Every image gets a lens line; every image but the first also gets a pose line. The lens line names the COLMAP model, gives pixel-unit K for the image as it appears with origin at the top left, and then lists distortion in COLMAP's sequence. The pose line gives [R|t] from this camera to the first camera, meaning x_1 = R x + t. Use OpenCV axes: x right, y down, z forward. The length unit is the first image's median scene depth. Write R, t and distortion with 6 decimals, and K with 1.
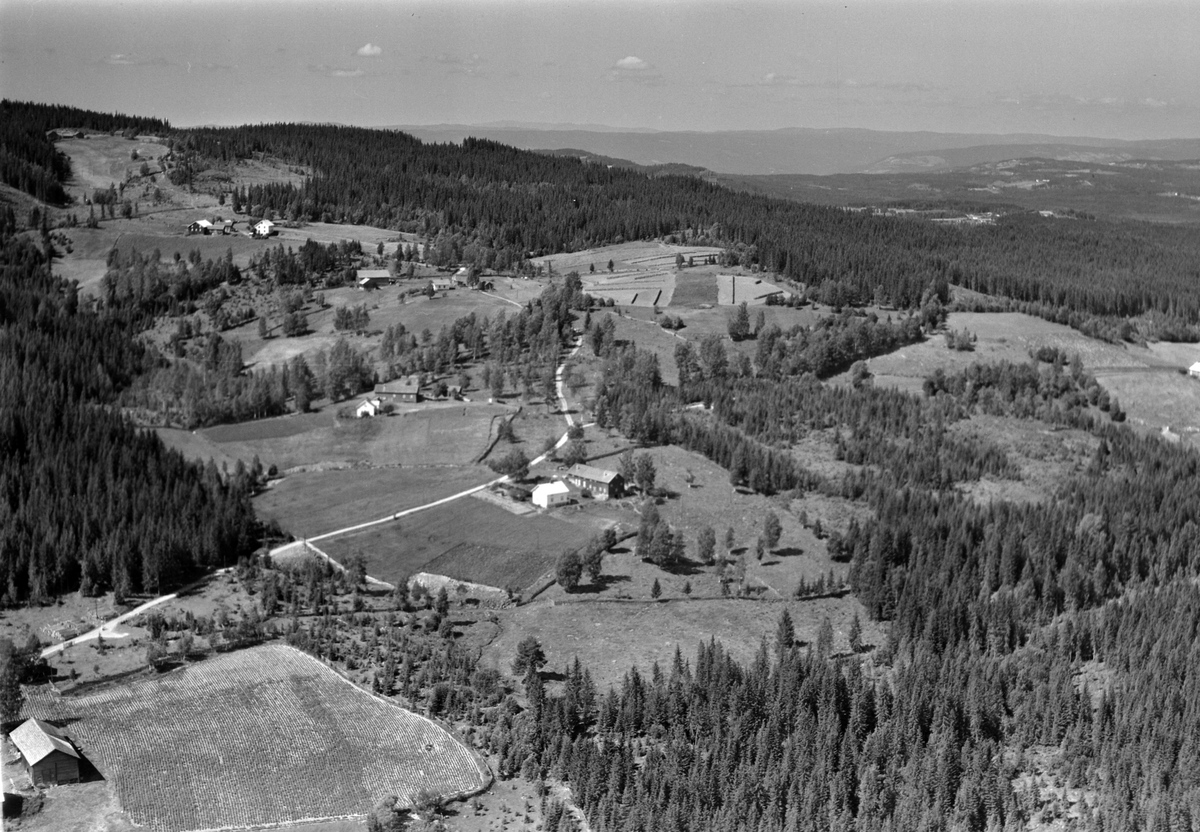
lens RADIAL K [[1598.6, 0, 600.0], [0, 1598.6, 416.0], [0, 0, 1]] dist [-0.016809, 0.001100]
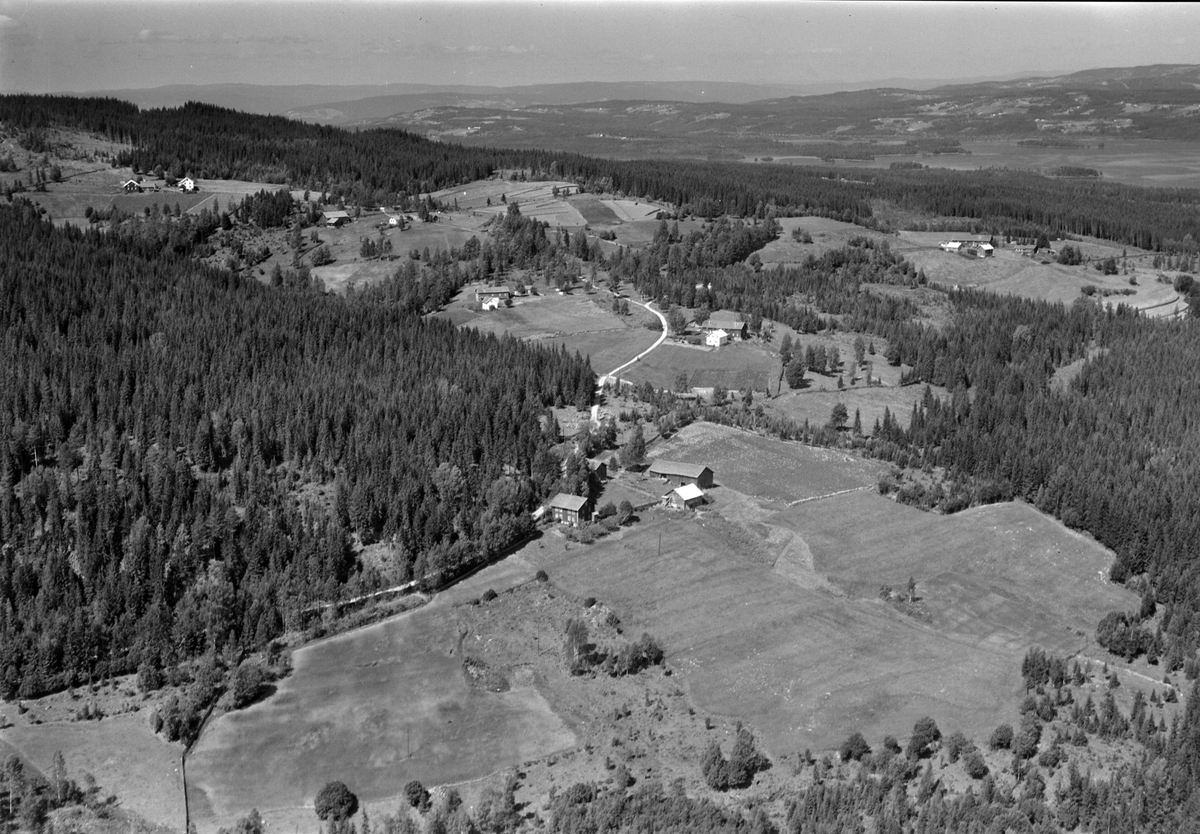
lens RADIAL K [[1598.6, 0, 600.0], [0, 1598.6, 417.0], [0, 0, 1]] dist [-0.016809, 0.001100]
pose [[0.931710, -0.100003, 0.349163, -0.399214], [0.089894, 0.994931, 0.045081, 0.027574], [-0.351901, -0.010615, 0.935977, -0.208250]]
